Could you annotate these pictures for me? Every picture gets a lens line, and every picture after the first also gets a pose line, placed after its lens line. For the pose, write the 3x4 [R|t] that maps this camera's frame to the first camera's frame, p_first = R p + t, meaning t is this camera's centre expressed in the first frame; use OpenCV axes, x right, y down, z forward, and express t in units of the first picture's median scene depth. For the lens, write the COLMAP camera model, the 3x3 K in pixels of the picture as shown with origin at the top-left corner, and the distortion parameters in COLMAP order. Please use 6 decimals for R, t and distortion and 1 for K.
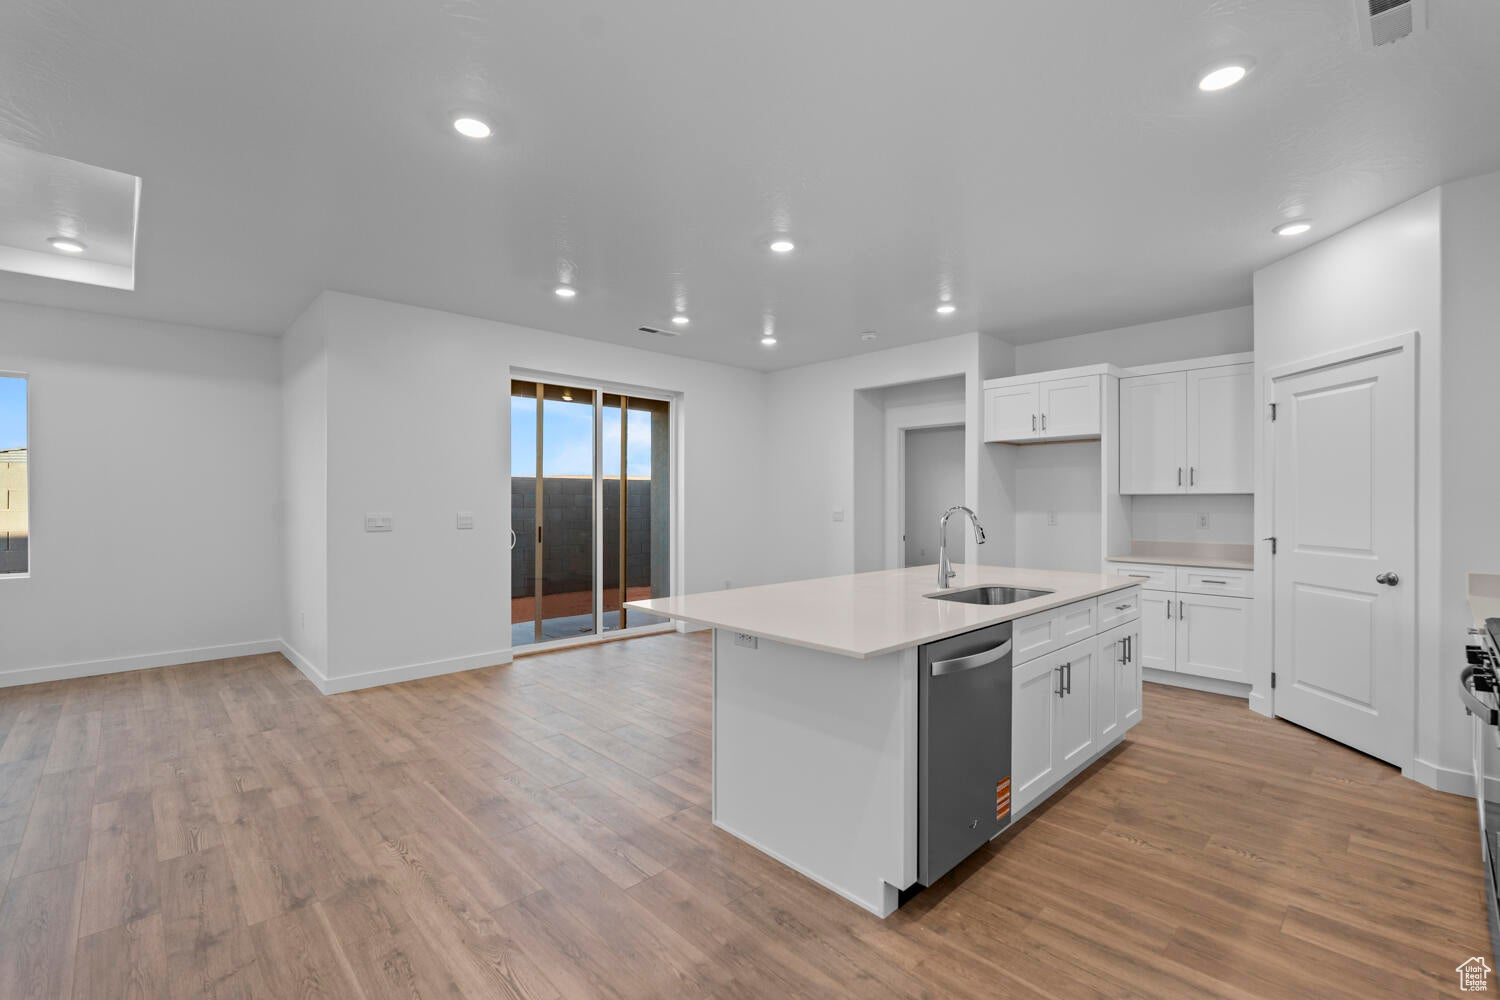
lens RADIAL K [[660.9, 0, 751.7], [0, 660.9, 499.8], [0, 0, 1]] dist [-0.005144, 0.001565]
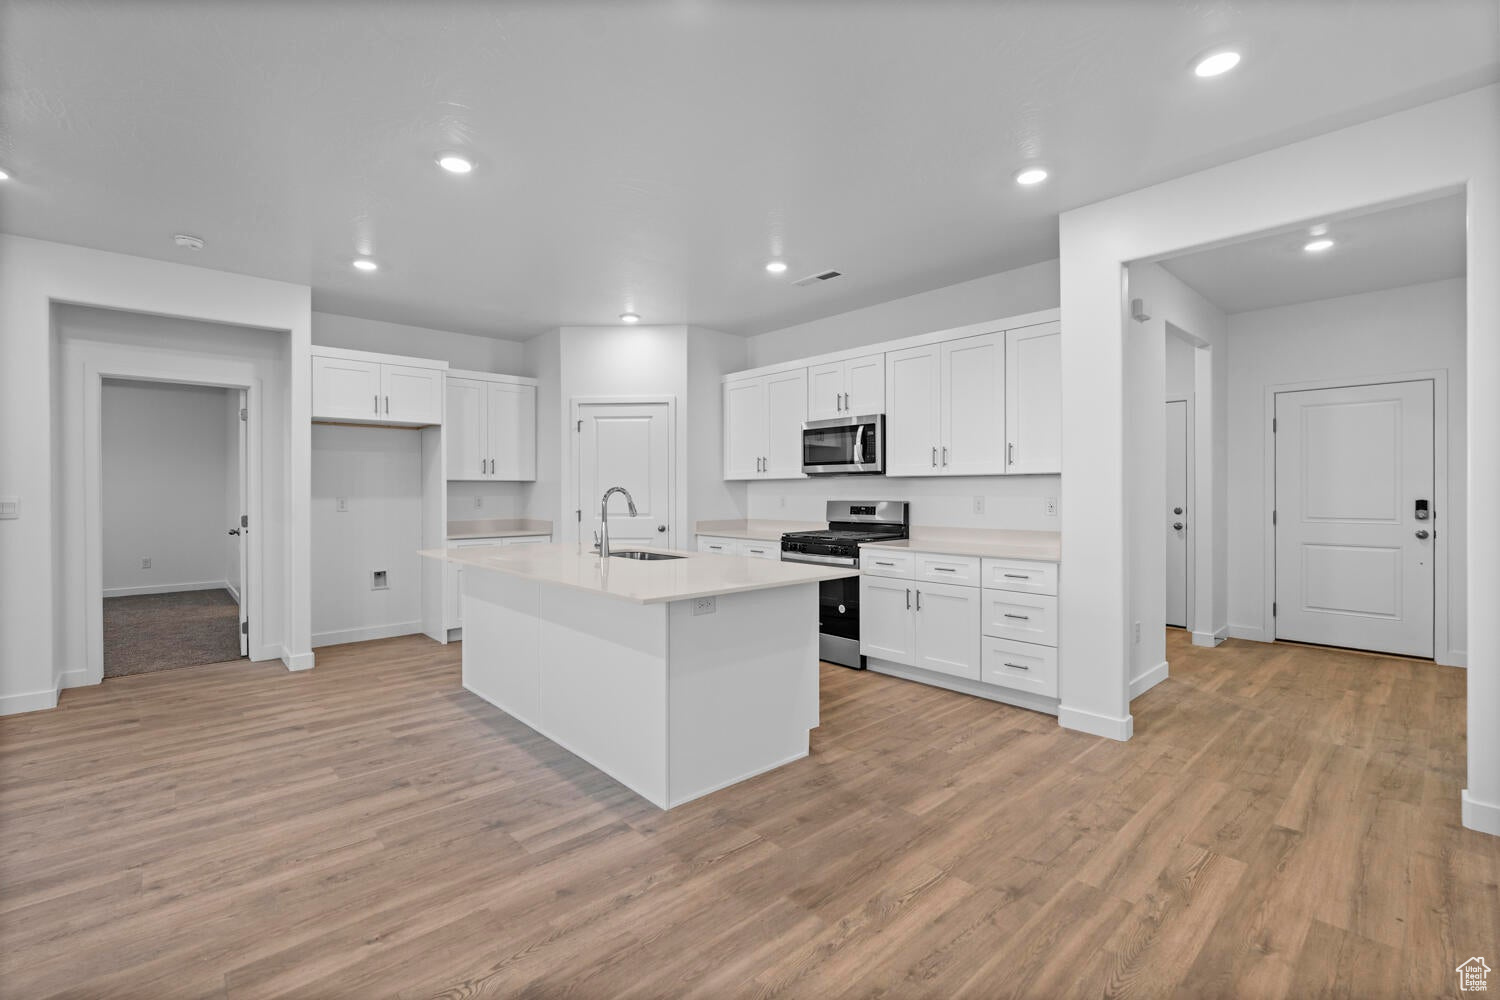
lens RADIAL K [[658.4, 0, 751.3], [0, 658.4, 494.2], [0, 0, 1]] dist [-0.003139, 0.000433]
pose [[0.020070, -0.004735, 0.999787, -0.808486], [0.001572, 0.999988, 0.004705, 0.016680], [-0.999797, 0.001477, 0.020077, 0.675899]]
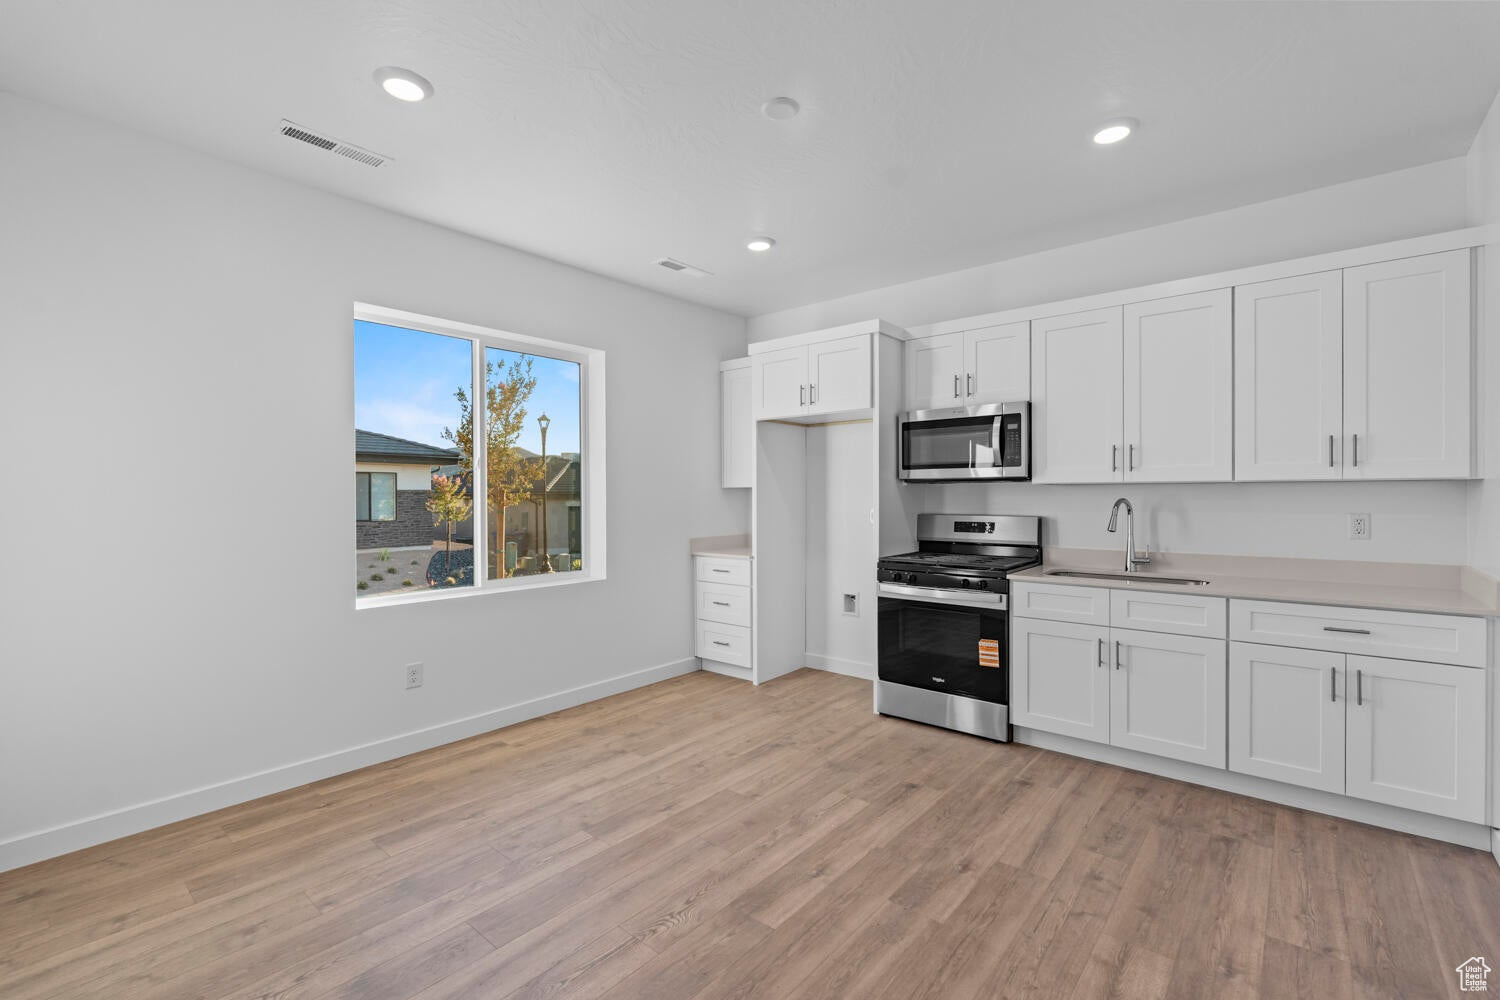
lens RADIAL K [[651.9, 0, 750.0], [0, 651.9, 500.0], [0, 0, 1]] dist [0.054427, 0.000263]
pose [[-0.133716, -0.003632, 0.991013, -0.390299], [-0.002527, 0.999991, 0.003323, 0.009446], [-0.991016, -0.002060, -0.133724, 1.011962]]
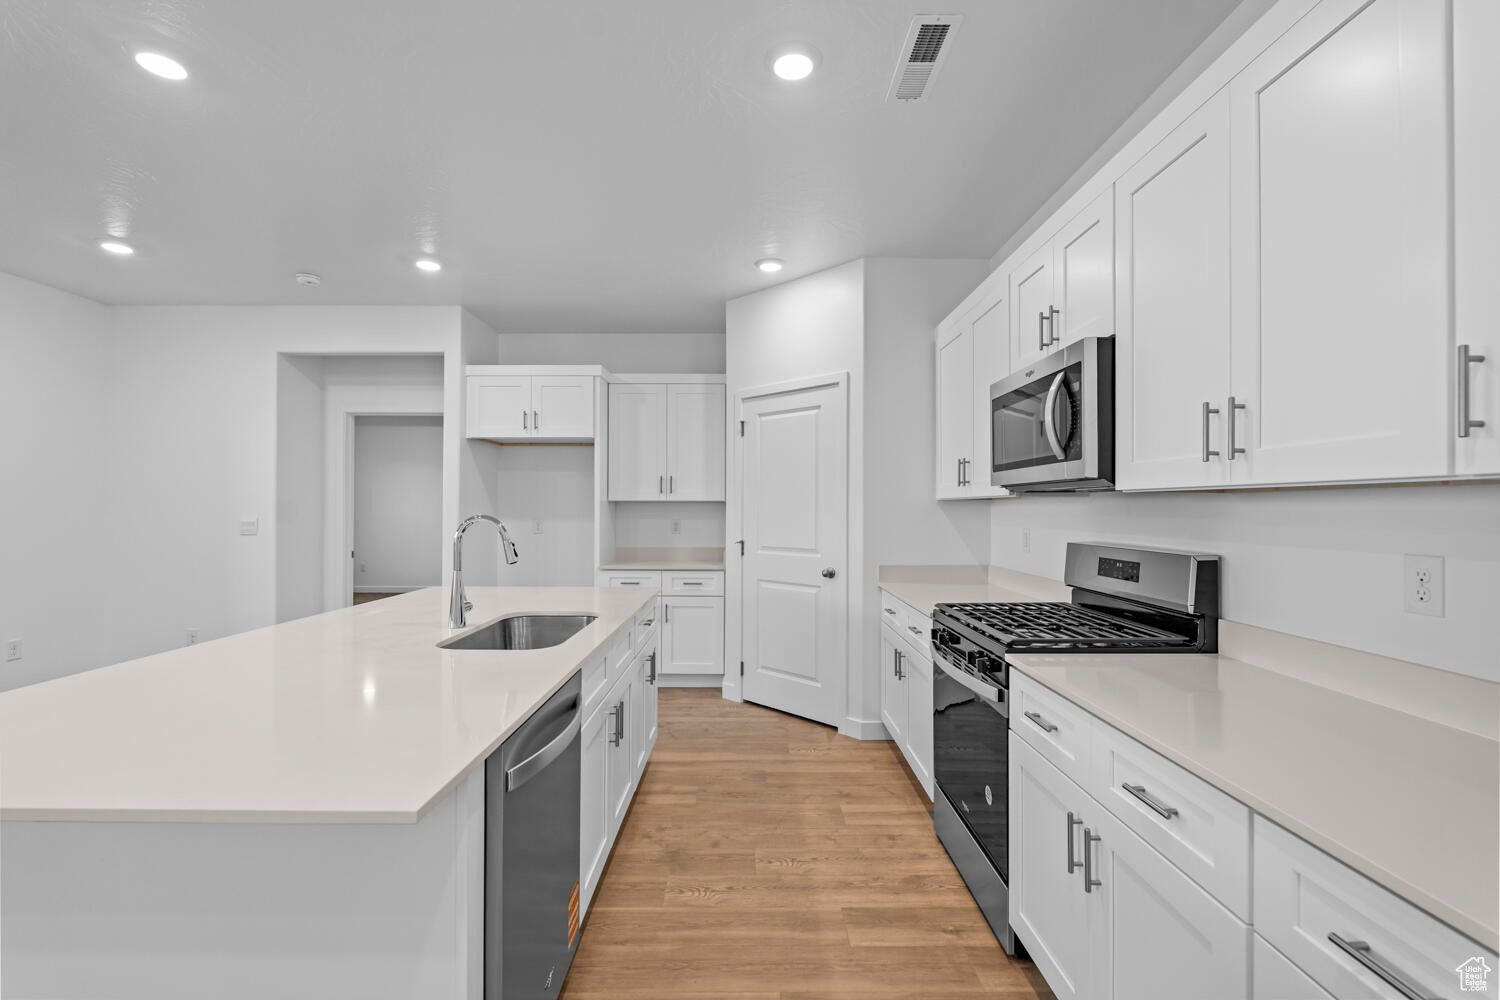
lens RADIAL K [[660.9, 0, 751.7], [0, 660.9, 499.8], [0, 0, 1]] dist [-0.005144, 0.001565]
pose [[0.690974, 0.011006, 0.722796, -0.011176], [-0.004050, 0.999927, -0.011354, 0.000699], [-0.722868, 0.004918, 0.690968, 0.247187]]
